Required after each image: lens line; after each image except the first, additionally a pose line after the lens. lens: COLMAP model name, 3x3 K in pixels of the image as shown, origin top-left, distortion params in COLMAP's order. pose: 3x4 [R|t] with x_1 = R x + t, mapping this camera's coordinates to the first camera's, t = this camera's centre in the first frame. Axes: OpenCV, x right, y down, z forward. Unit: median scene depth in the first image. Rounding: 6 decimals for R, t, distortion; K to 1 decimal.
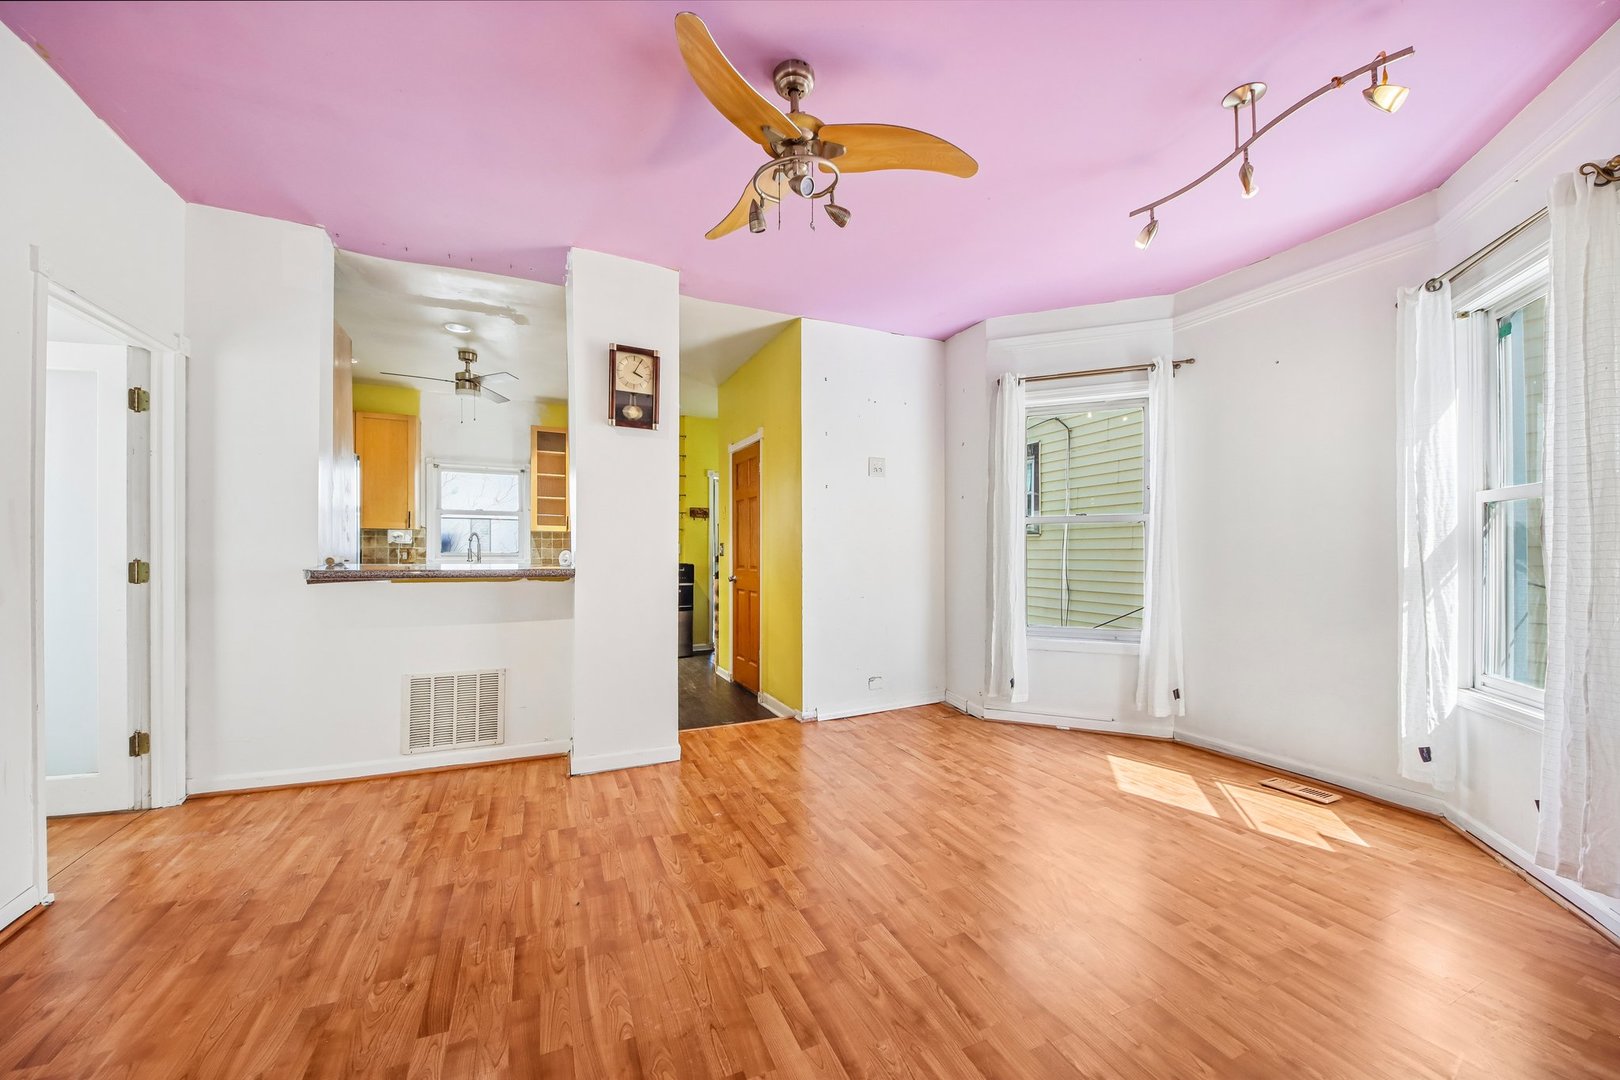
lens RADIAL K [[604.9, 0, 803.4], [0, 604.9, 551.6], [0, 0, 1]] dist [0.011796, -0.012732]
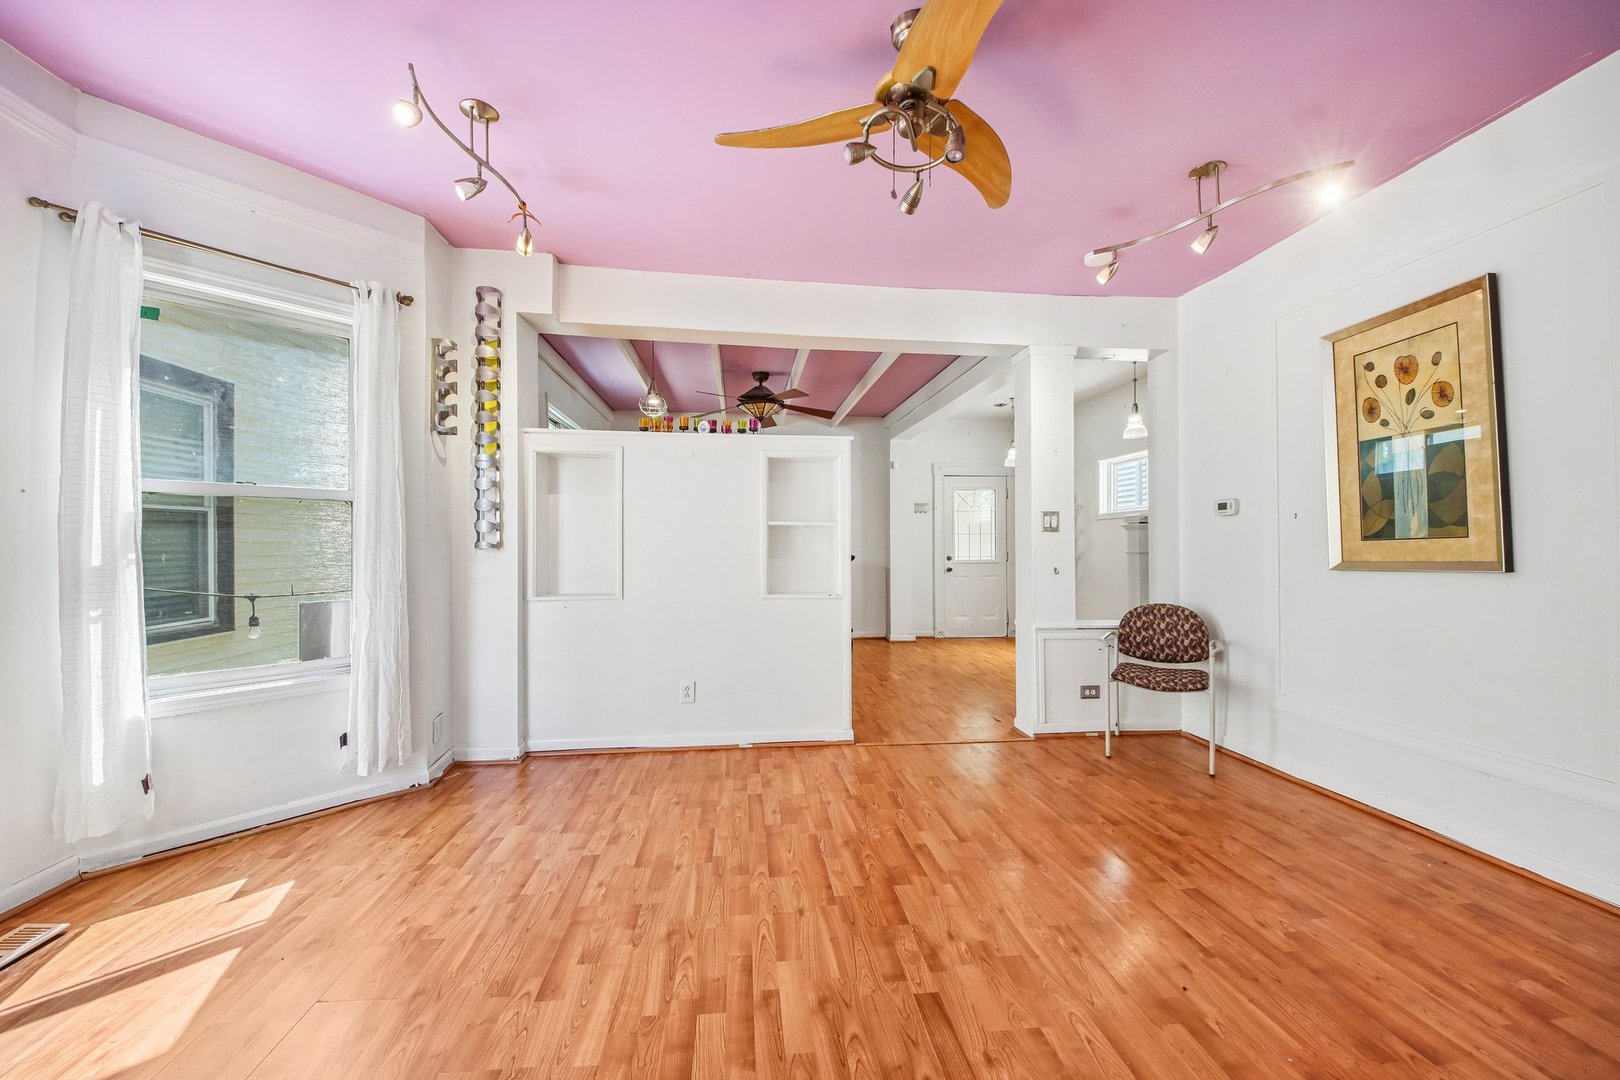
lens RADIAL K [[604.9, 0, 803.4], [0, 604.9, 551.6], [0, 0, 1]] dist [0.011796, -0.012732]
pose [[-0.953200, -0.004272, 0.302309, -0.081528], [-0.002060, 0.999969, 0.007634, -0.000257], [-0.302332, 0.006654, -0.953179, 1.189124]]
